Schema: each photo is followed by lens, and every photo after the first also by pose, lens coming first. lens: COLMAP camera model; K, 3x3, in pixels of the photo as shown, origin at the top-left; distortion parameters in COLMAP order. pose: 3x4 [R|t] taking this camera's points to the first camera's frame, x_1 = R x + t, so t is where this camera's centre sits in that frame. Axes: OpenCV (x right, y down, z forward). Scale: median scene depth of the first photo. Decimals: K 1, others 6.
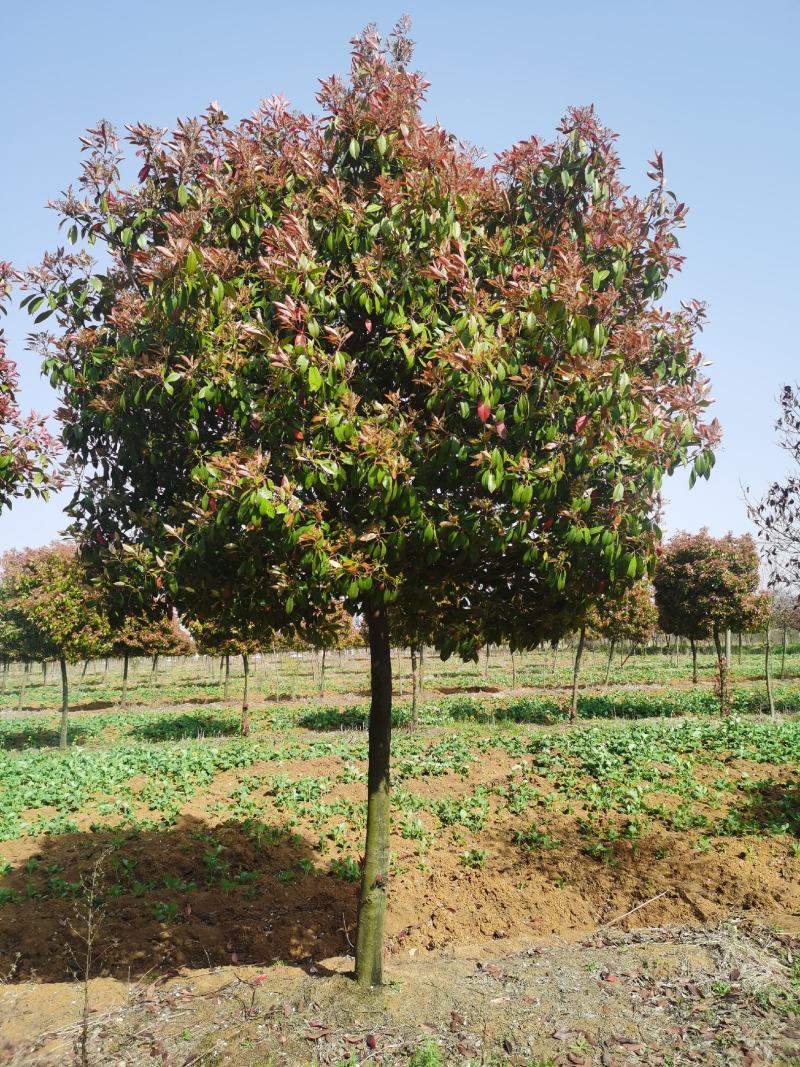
lens RADIAL K [[860.6, 0, 401.3], [0, 860.6, 524.5], [0, 0, 1]] dist [0.080846, -0.019347]
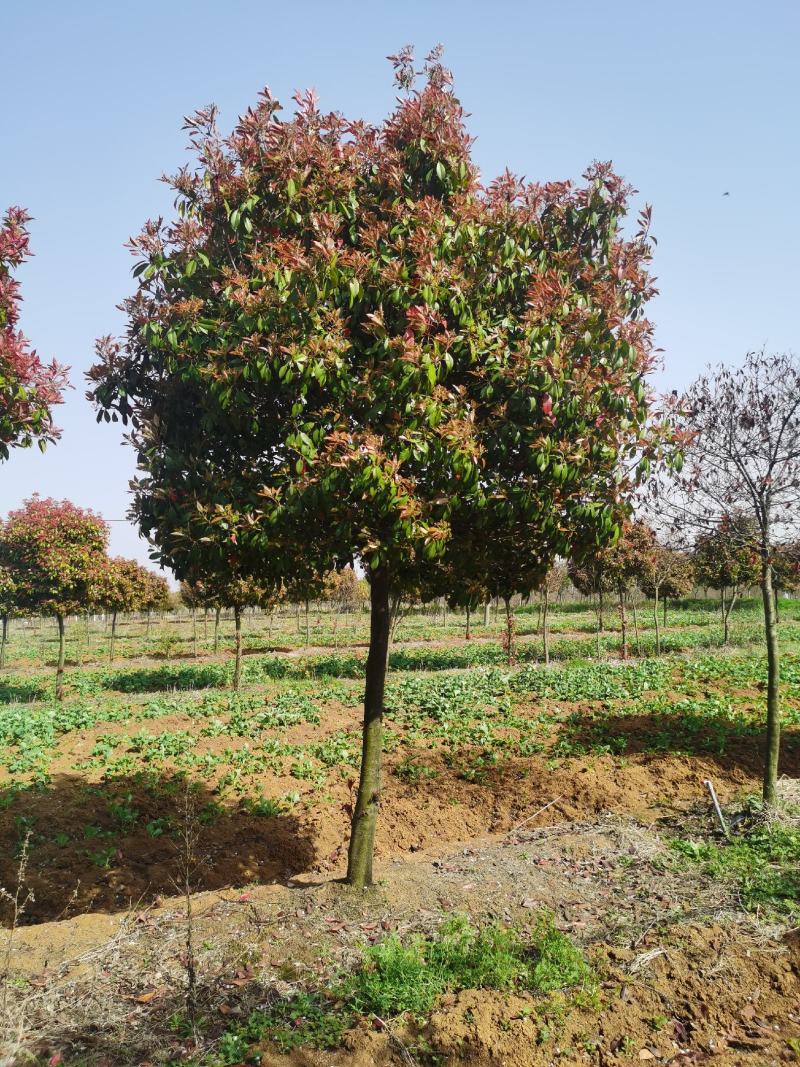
lens RADIAL K [[865.0, 0, 400.0], [0, 865.0, 533.5], [0, 0, 1]] dist [0.150120, -0.132149]
pose [[0.950919, 0.025906, 0.308354, -0.175287], [-0.041540, 0.998157, 0.044246, 0.001069], [-0.306639, -0.054884, 0.950242, -0.050533]]
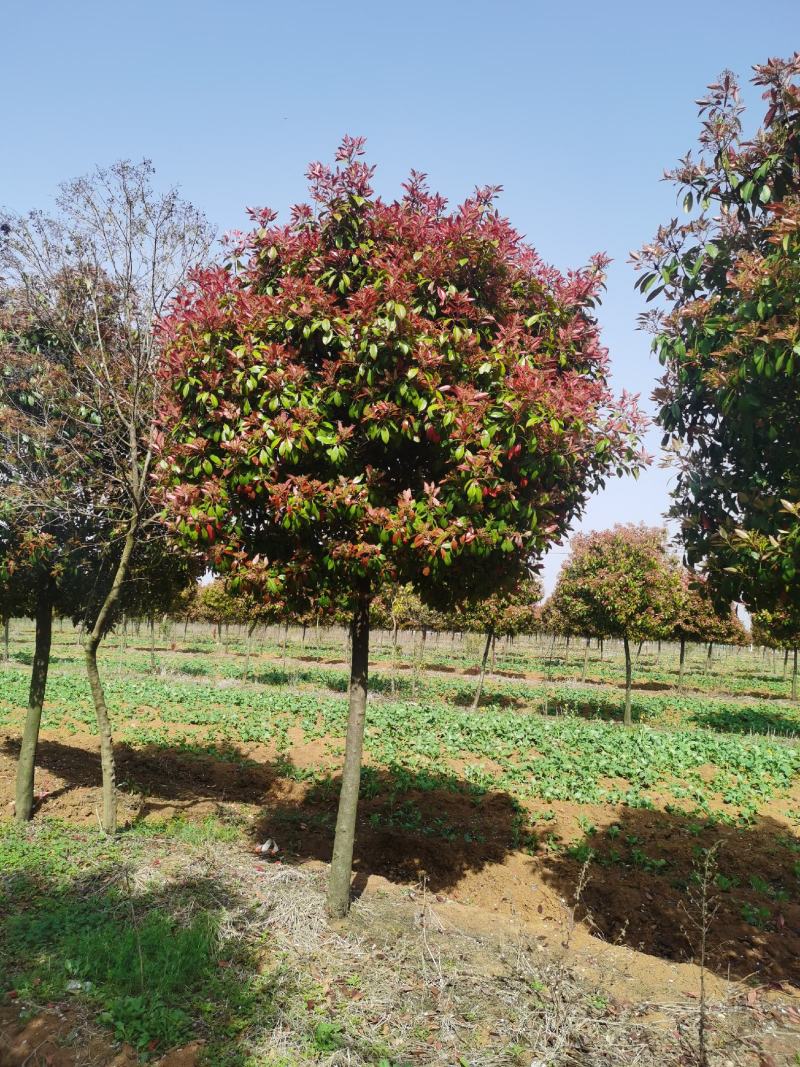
lens RADIAL K [[860.6, 0, 401.3], [0, 860.6, 524.5], [0, 0, 1]] dist [0.080846, -0.019347]
pose [[0.823126, 0.002011, -0.567856, -0.033727], [0.007922, 0.999856, 0.015024, 0.002997], [0.567804, -0.016865, 0.822991, 0.007630]]
